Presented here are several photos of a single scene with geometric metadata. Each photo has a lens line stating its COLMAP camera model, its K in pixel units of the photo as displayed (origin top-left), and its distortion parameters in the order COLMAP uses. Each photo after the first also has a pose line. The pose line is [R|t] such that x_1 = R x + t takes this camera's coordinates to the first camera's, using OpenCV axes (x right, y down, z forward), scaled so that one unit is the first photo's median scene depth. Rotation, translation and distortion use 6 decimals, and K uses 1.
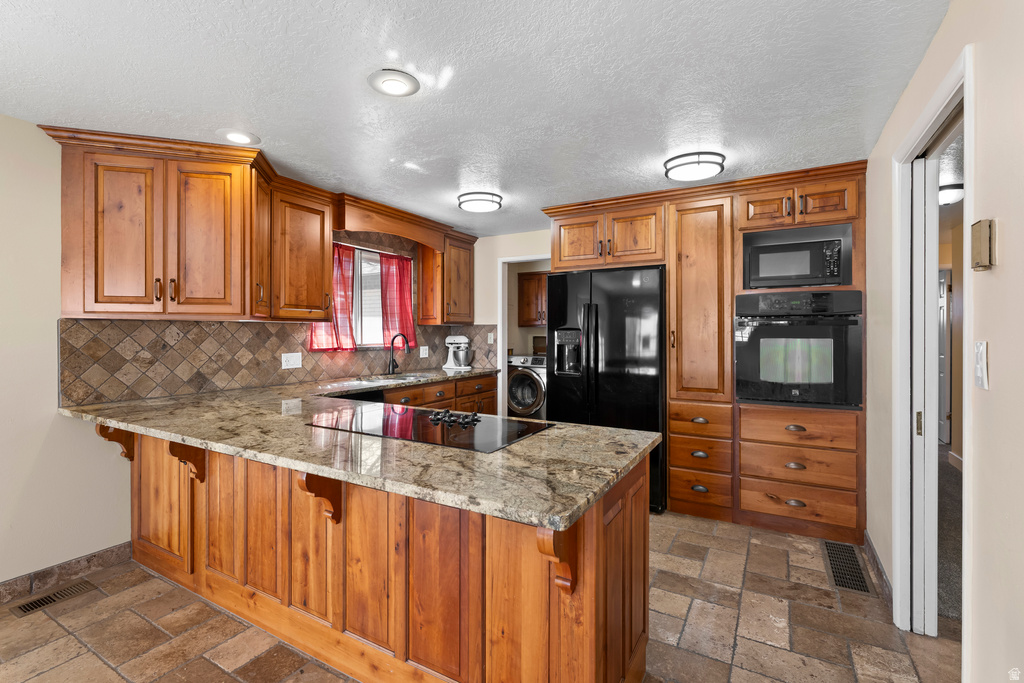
lens RADIAL K [[460.0, 0, 508.7], [0, 460.0, 332.0], [0, 0, 1]] dist [-0.001179, -0.000387]
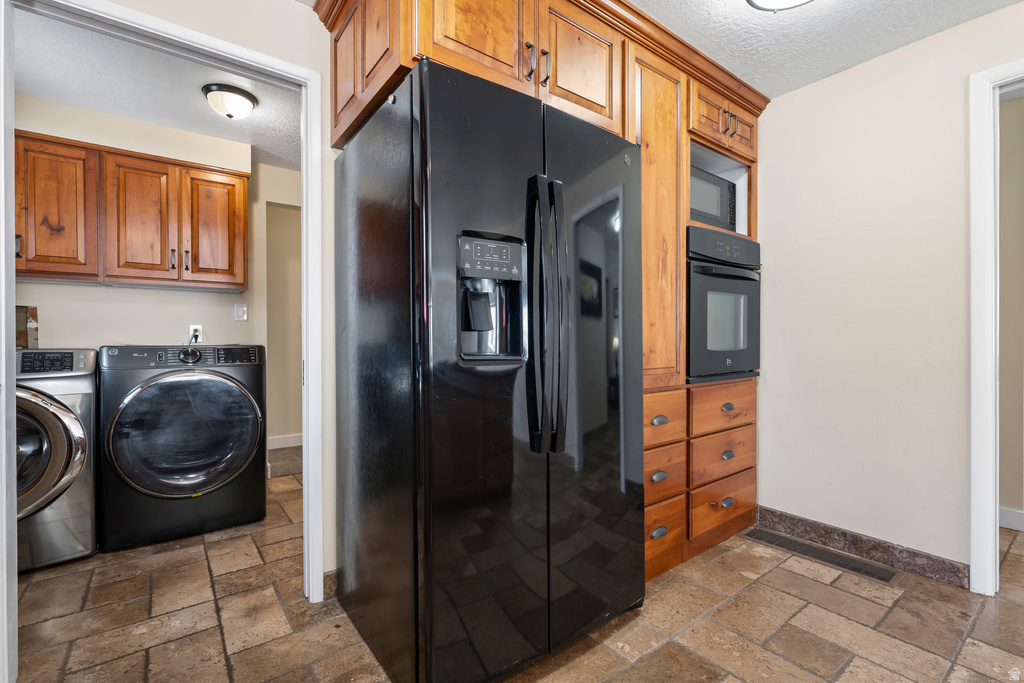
lens RADIAL K [[460.0, 0, 509.3], [0, 460.0, 339.3], [0, 0, 1]] dist [-0.001179, -0.000387]
pose [[0.393159, -0.010562, 0.919410, -0.220296], [0.001079, 0.999939, 0.011025, 0.074374], [-0.919470, -0.003343, 0.393146, 0.927177]]
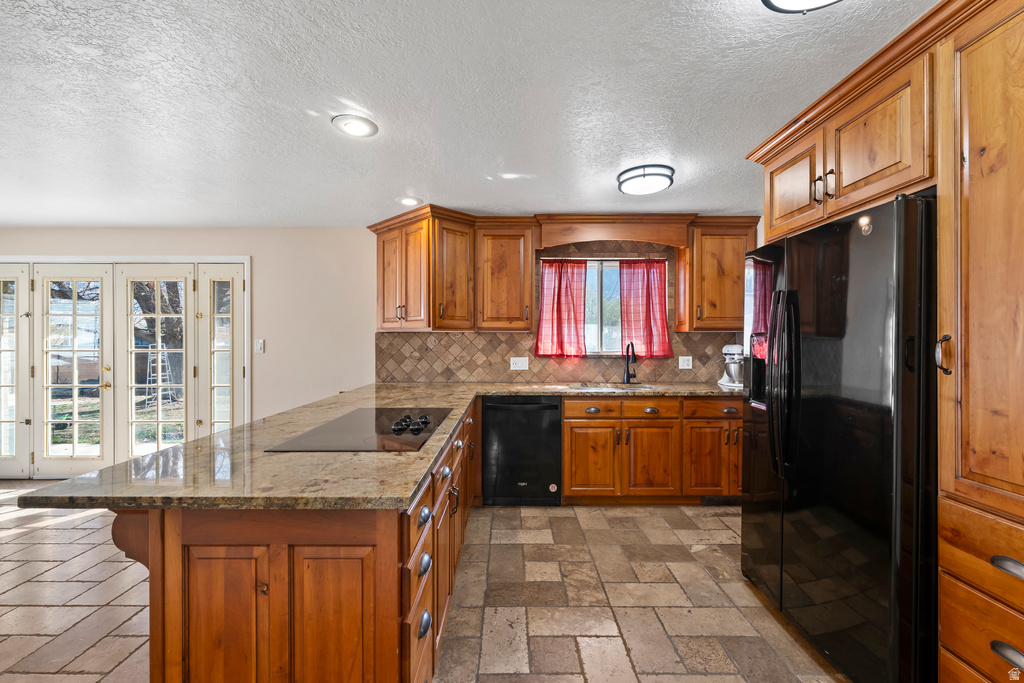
lens RADIAL K [[419.8, 0, 515.9], [0, 419.8, 341.3], [0, 0, 1]] dist [0.001733, 0.000338]
pose [[0.503266, 0.000437, -0.864131, 0.492986], [-0.000490, 1.000000, 0.000220, 0.003306], [0.864131, 0.000313, 0.503266, 0.449297]]
